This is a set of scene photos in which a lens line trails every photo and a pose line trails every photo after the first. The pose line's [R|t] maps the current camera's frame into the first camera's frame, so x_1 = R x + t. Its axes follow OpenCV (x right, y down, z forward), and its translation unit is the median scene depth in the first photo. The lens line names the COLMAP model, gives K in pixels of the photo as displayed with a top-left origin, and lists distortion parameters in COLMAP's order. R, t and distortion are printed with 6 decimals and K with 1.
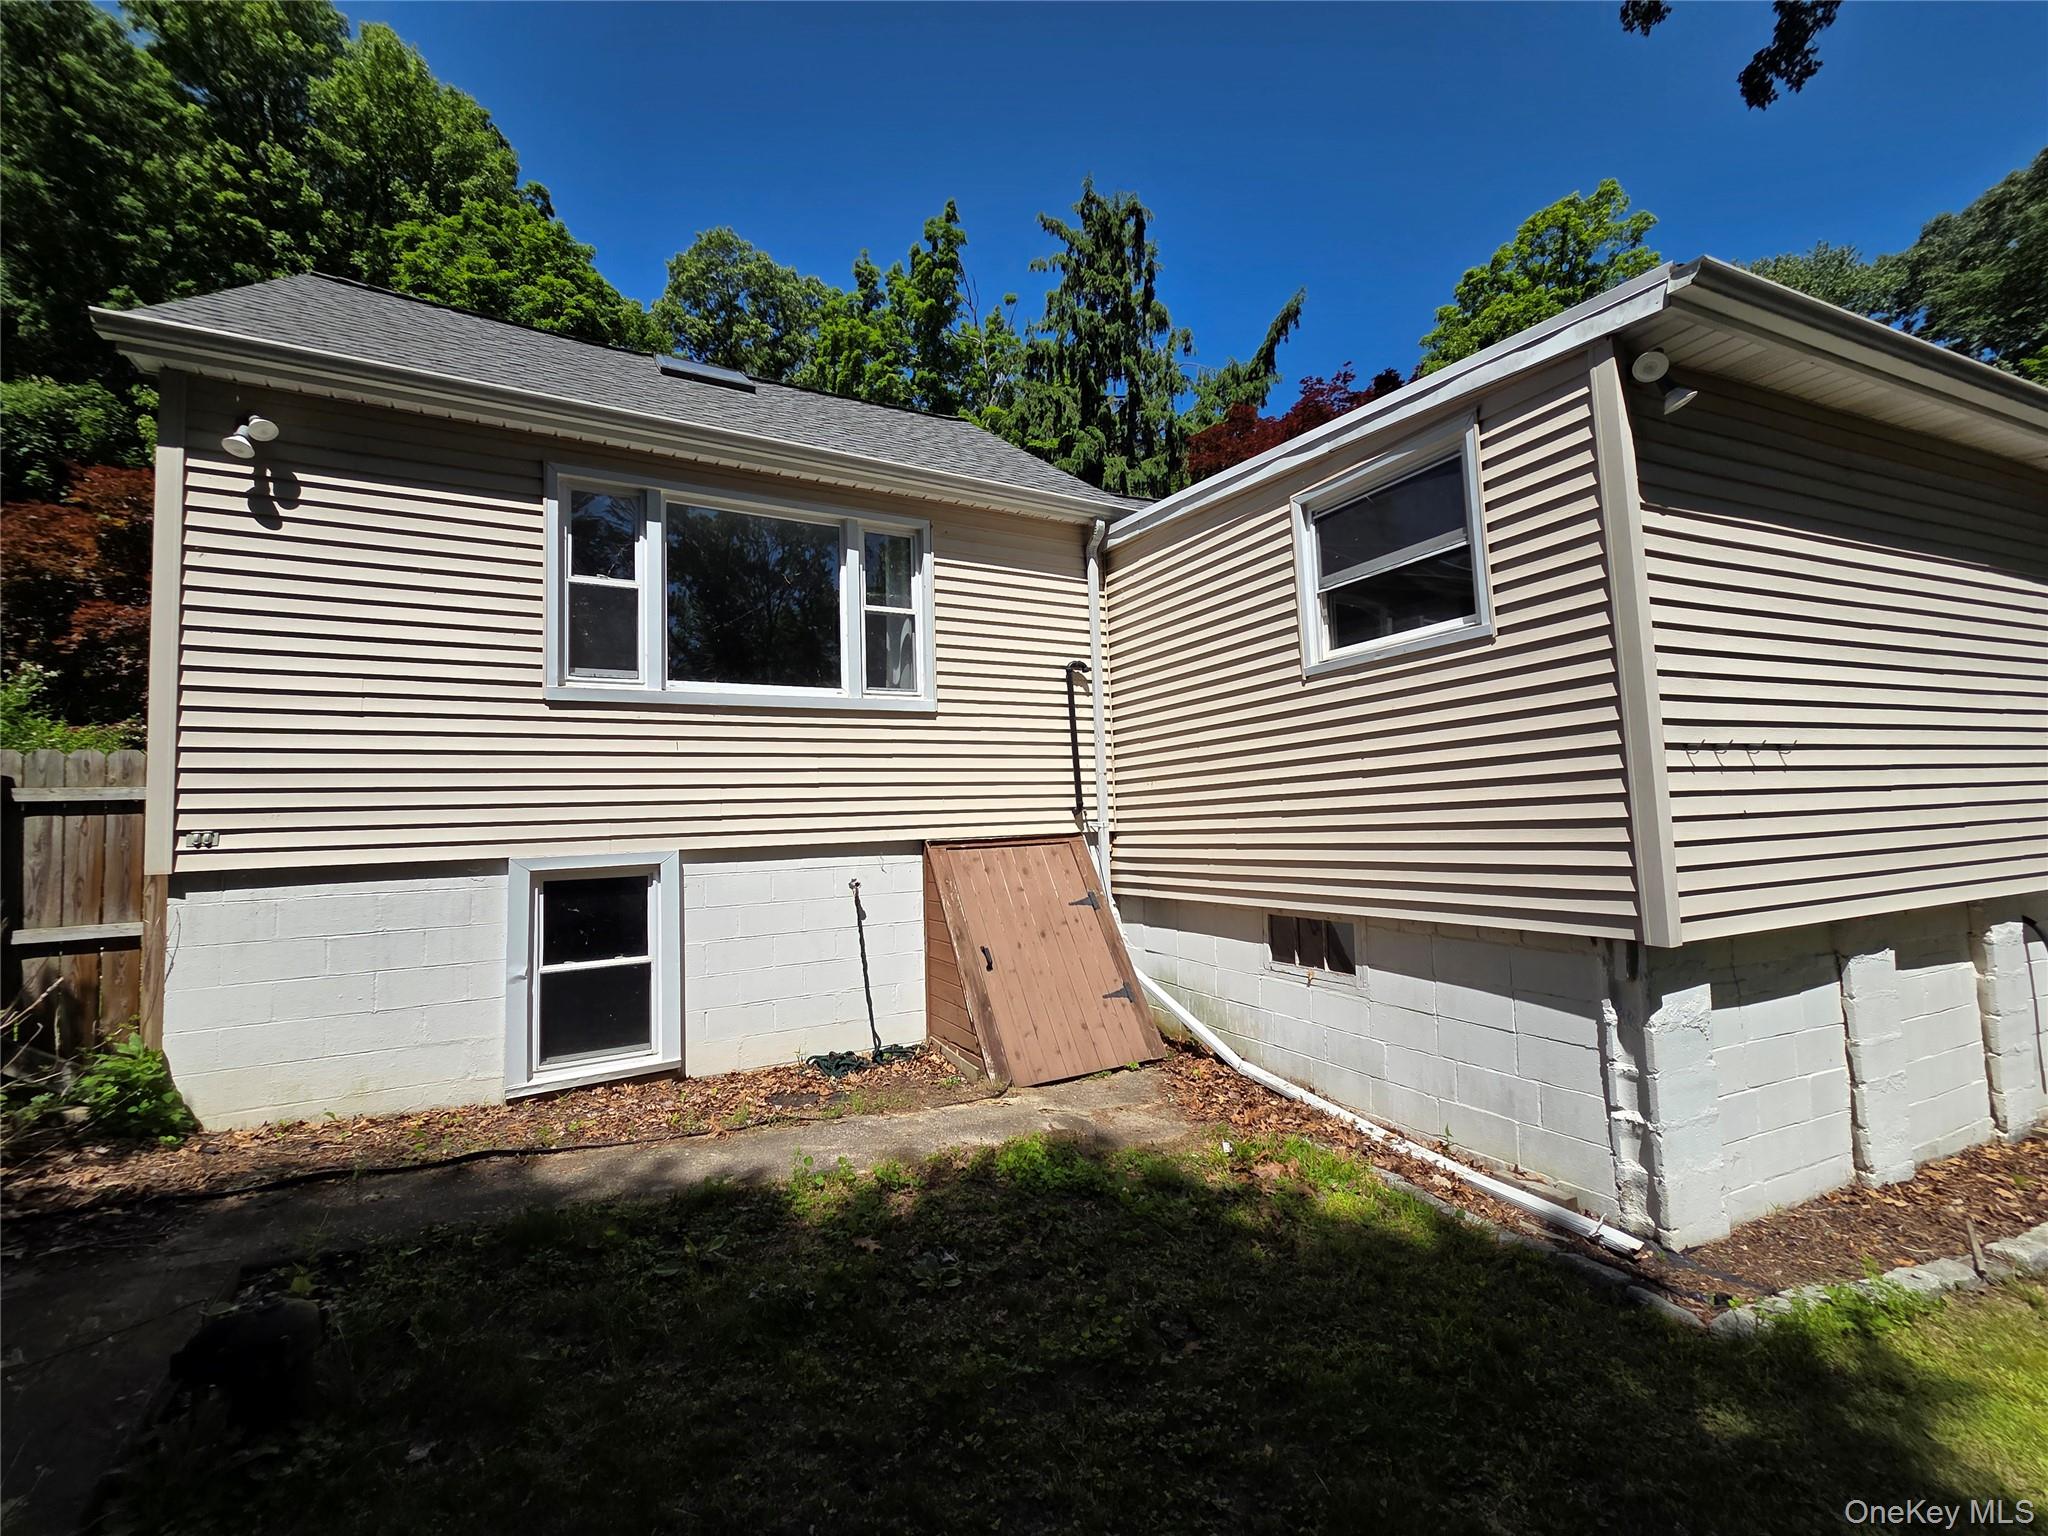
lens RADIAL K [[831.6, 0, 1024.0], [0, 831.6, 768.0], [0, 0, 1]] dist [0.003563, -0.000136]
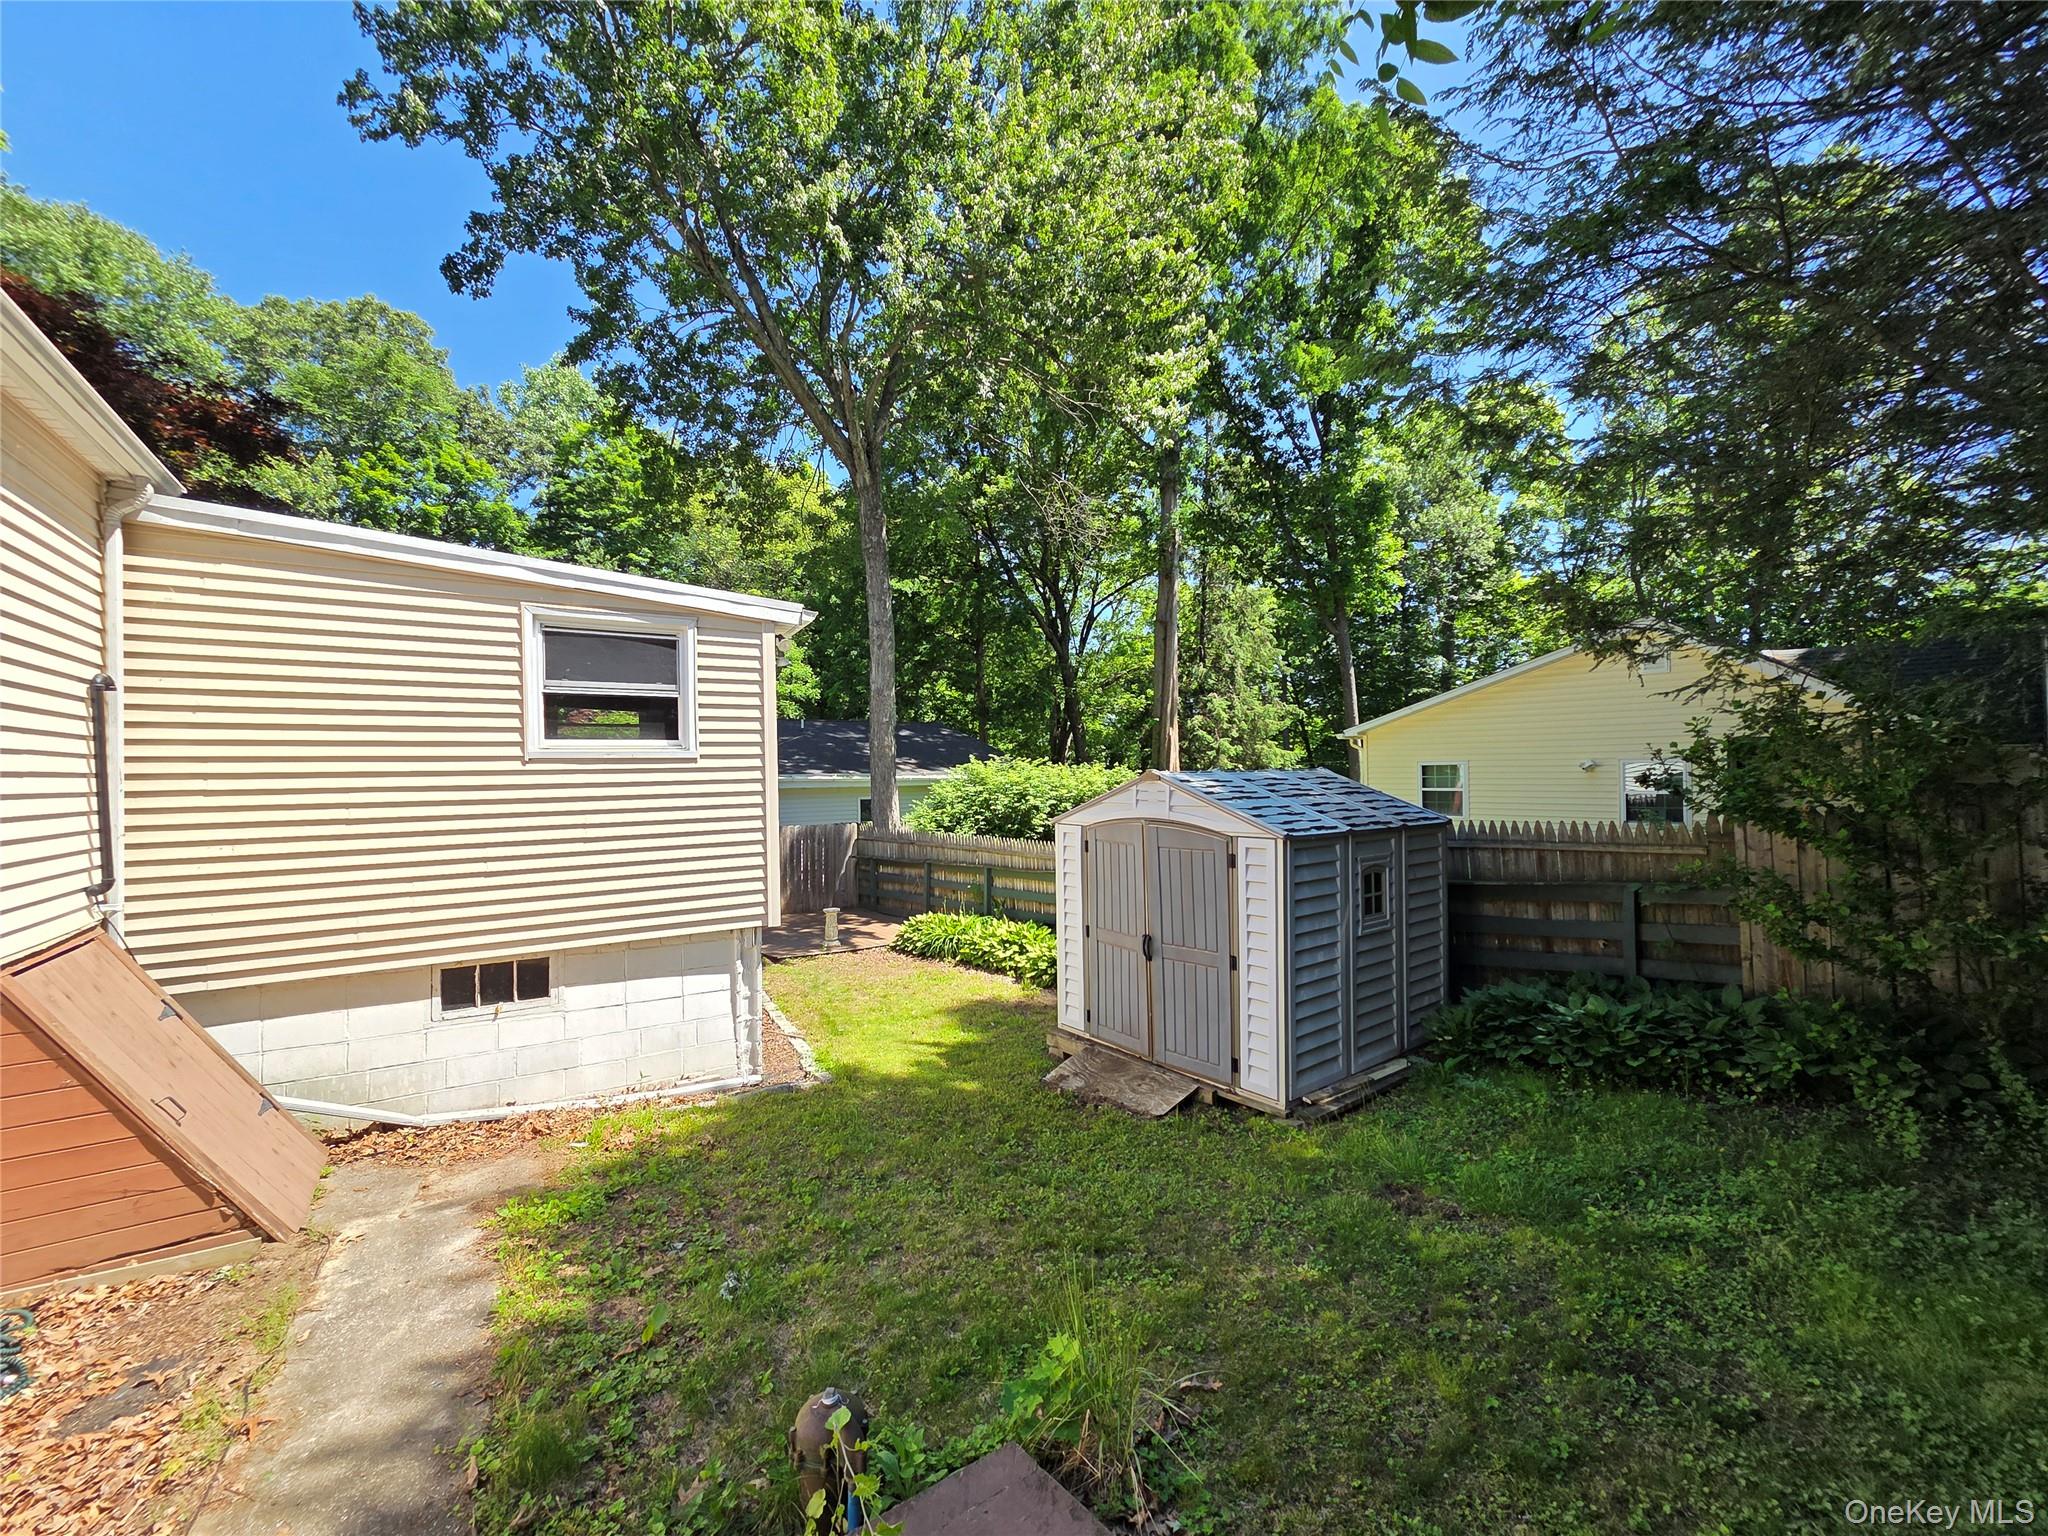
lens RADIAL K [[831.6, 0, 1024.0], [0, 831.6, 768.0], [0, 0, 1]] dist [0.003563, -0.000136]
pose [[-0.082810, 0.043245, 0.995627, -1.030786], [-0.050591, 0.997587, -0.047538, -0.084101], [-0.995280, -0.054306, -0.080422, 0.430834]]
